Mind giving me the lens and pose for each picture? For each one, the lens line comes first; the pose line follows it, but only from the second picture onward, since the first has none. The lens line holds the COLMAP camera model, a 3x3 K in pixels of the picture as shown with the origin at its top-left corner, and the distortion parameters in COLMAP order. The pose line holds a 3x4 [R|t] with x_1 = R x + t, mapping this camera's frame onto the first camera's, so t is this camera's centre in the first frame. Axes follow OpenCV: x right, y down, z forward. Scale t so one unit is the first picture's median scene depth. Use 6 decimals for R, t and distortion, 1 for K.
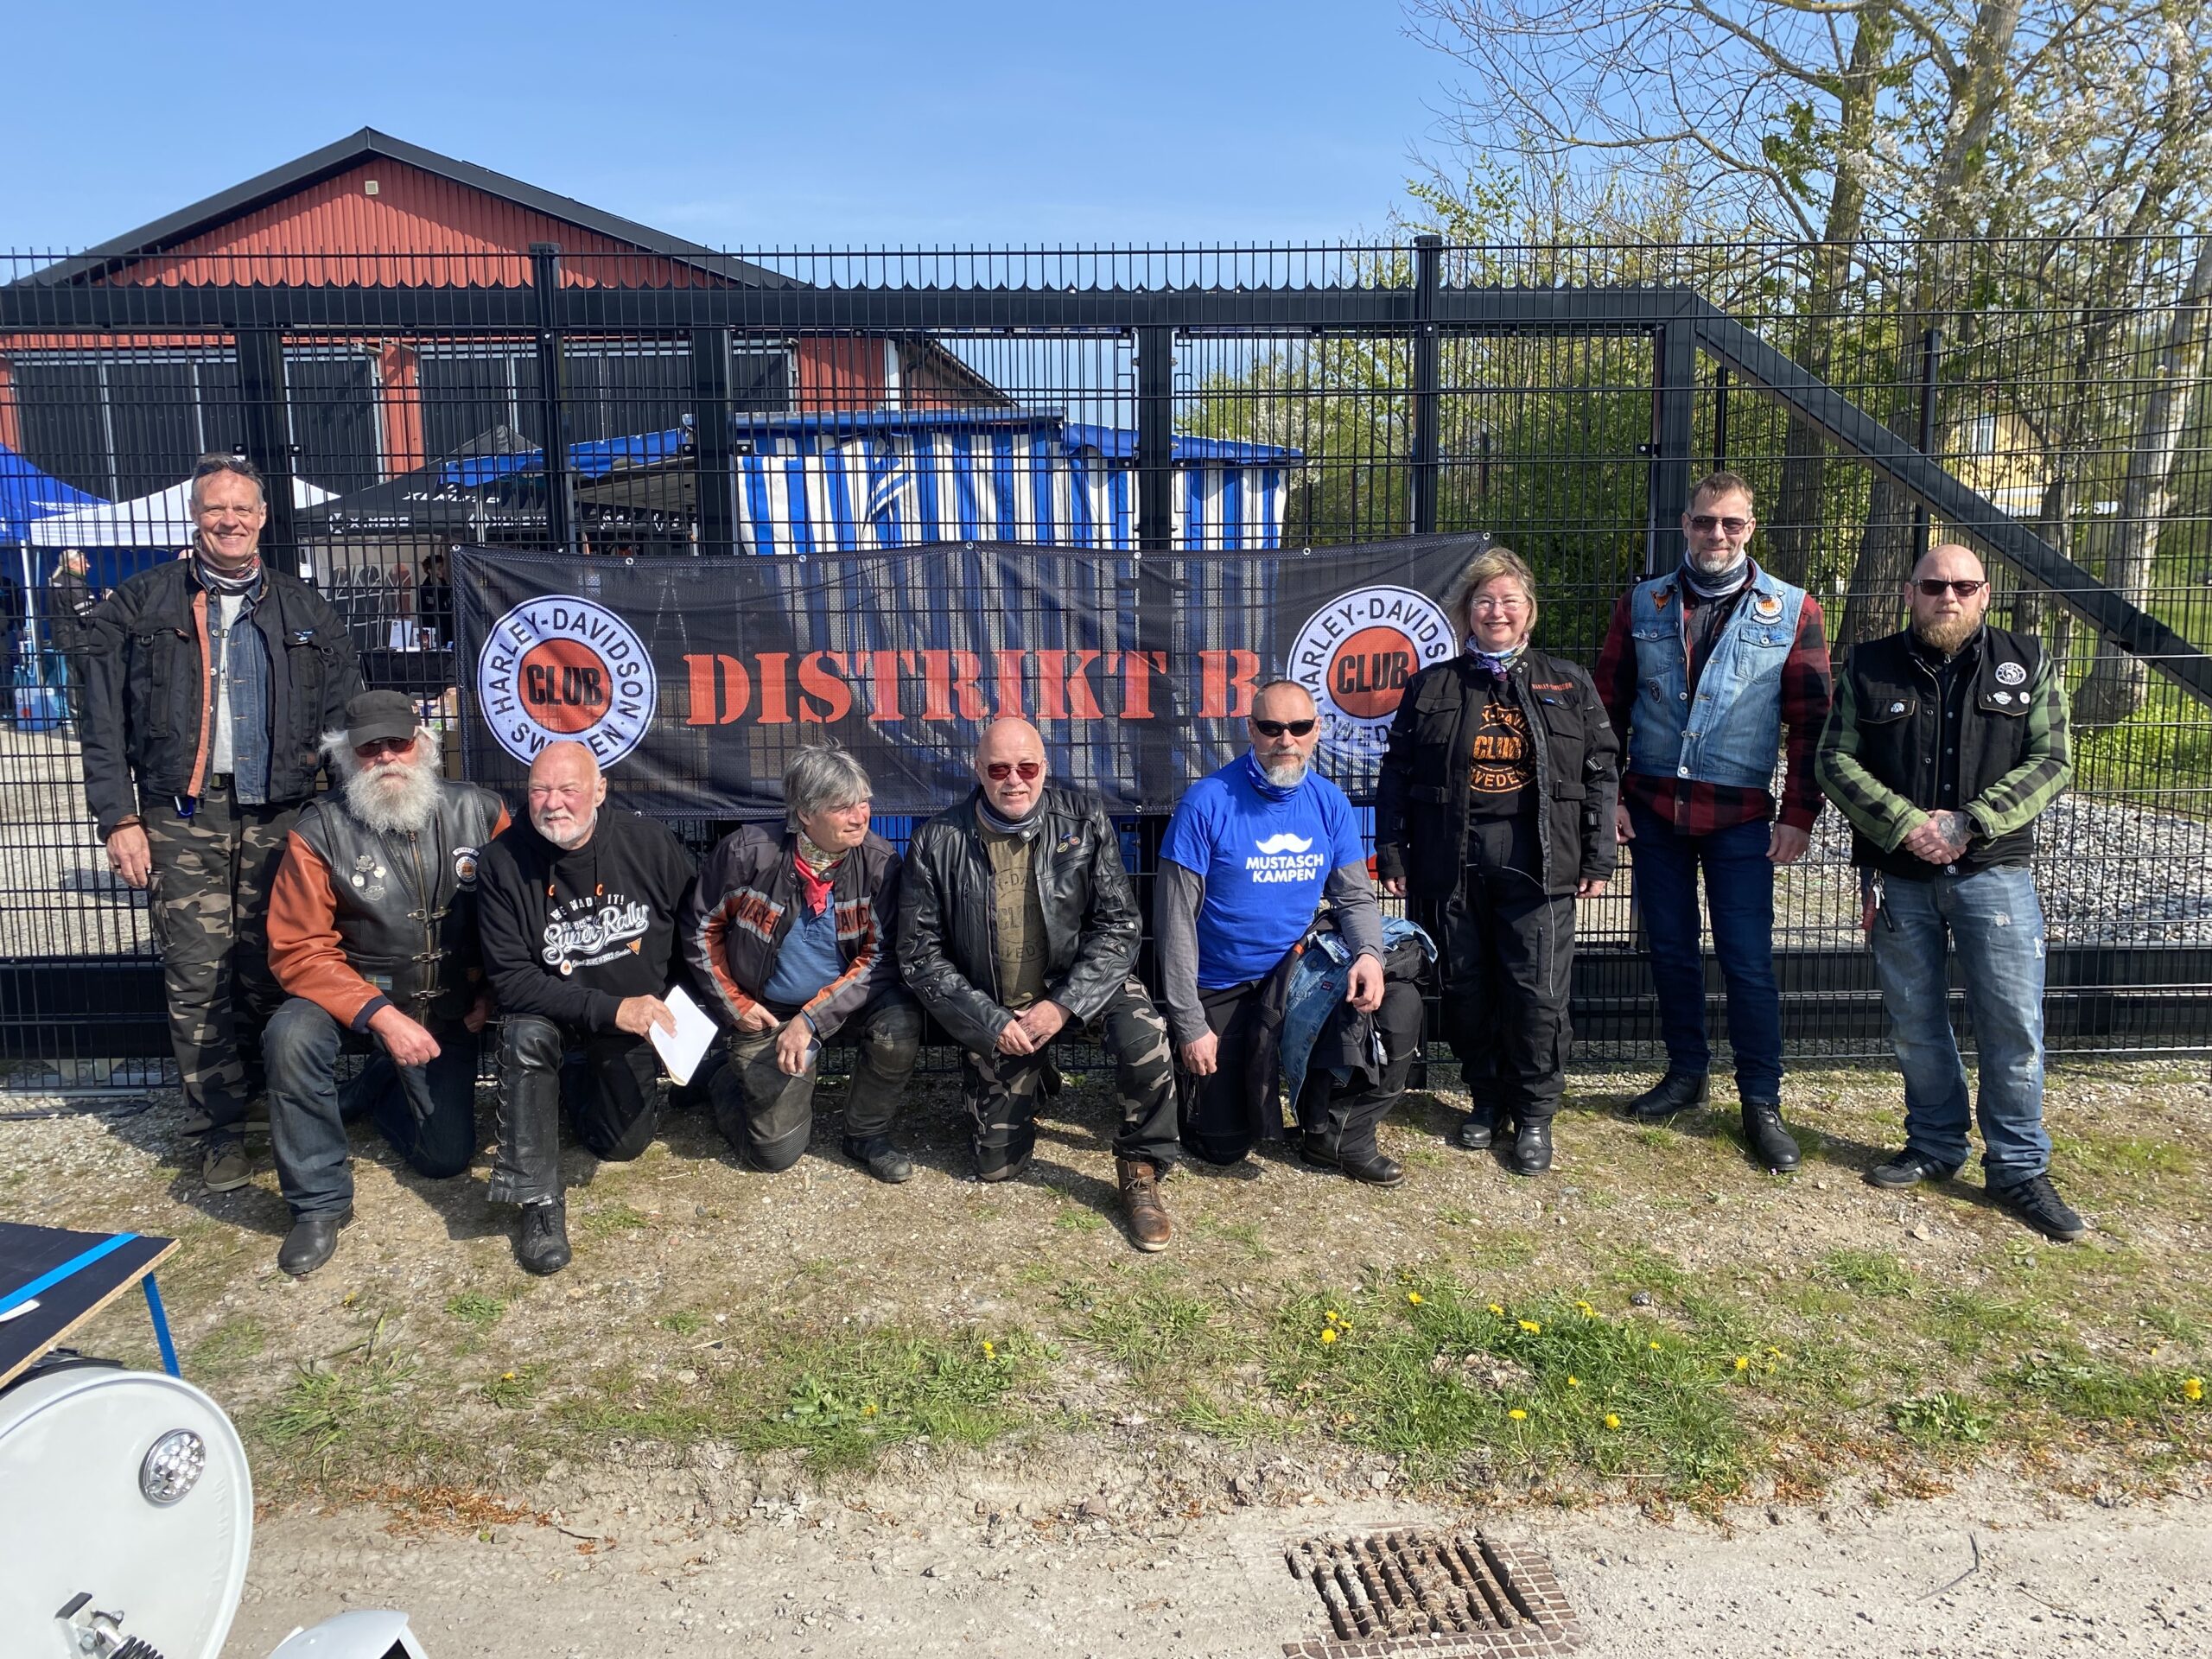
lens RADIAL K [[1679.3, 0, 1153.1], [0, 1679.3, 842.1], [0, 0, 1]] dist [0.015389, -0.015079]
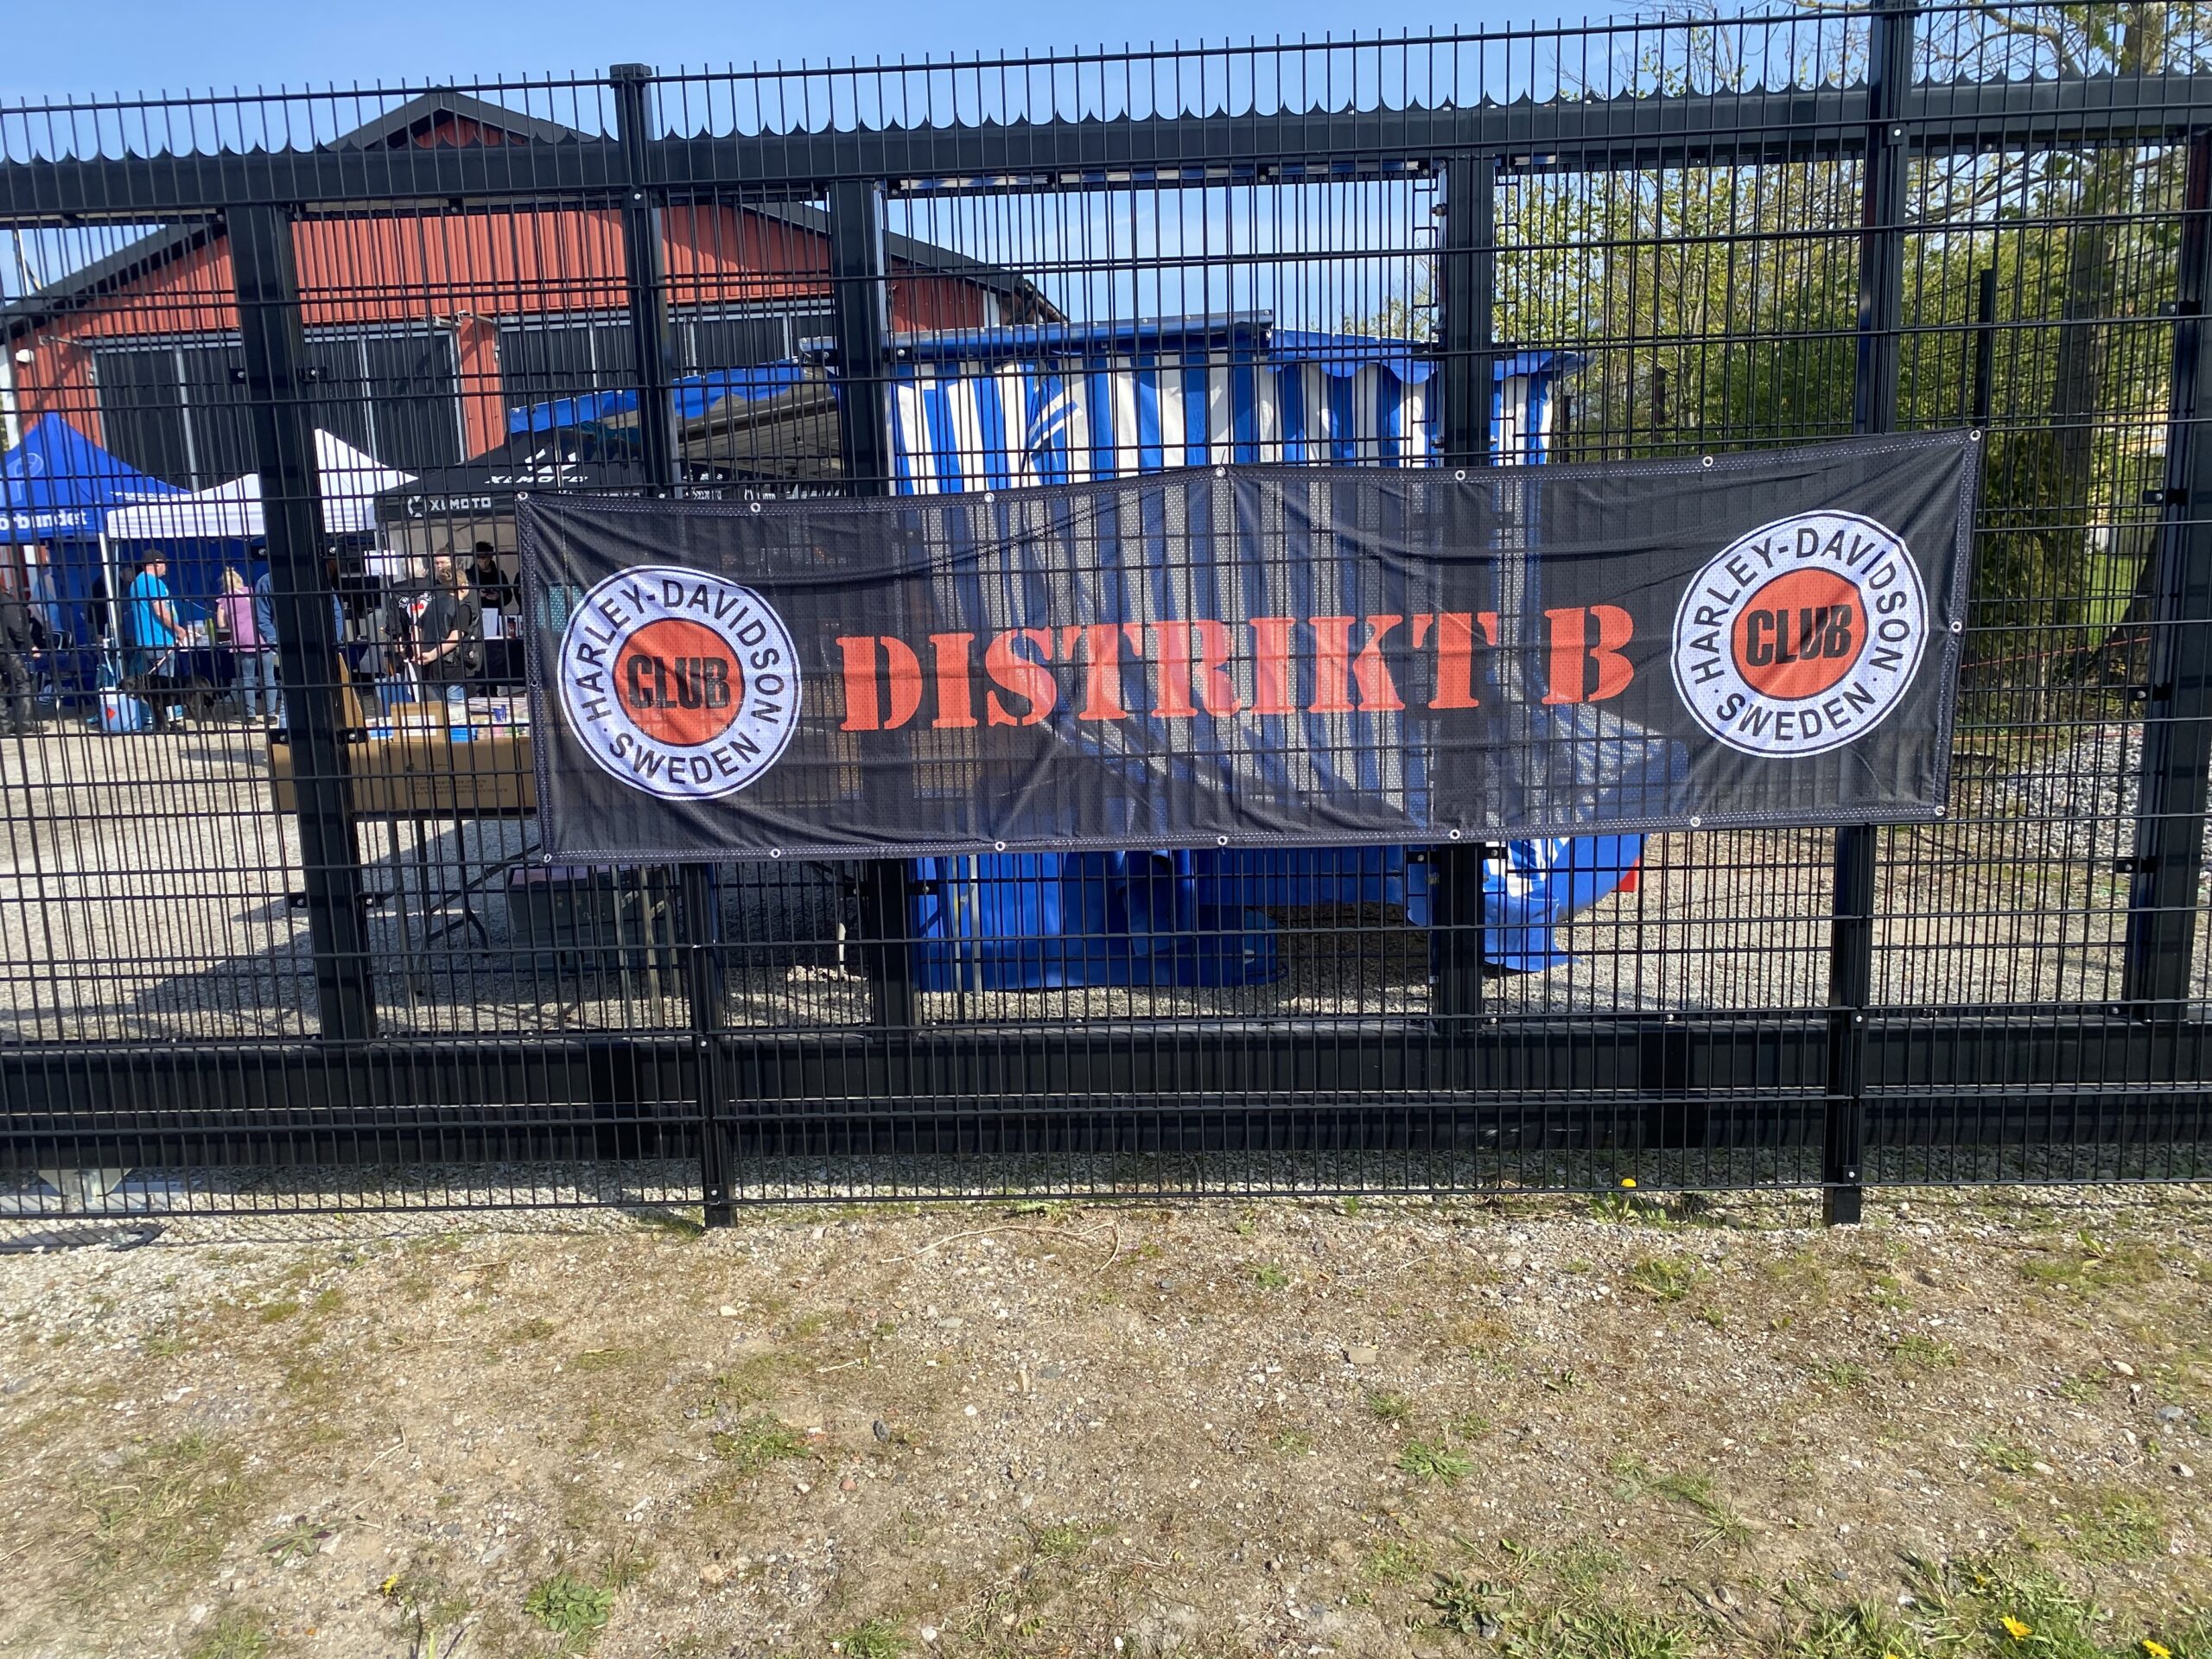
lens RADIAL K [[1679.3, 0, 1107.0], [0, 1679.3, 825.3], [0, 0, 1]] dist [0.015389, -0.015079]
pose [[0.997260, -0.016963, -0.072009, -0.108748], [0.017840, 0.999774, 0.011555, -0.035511], [0.071797, -0.012808, 0.997337, 0.281709]]
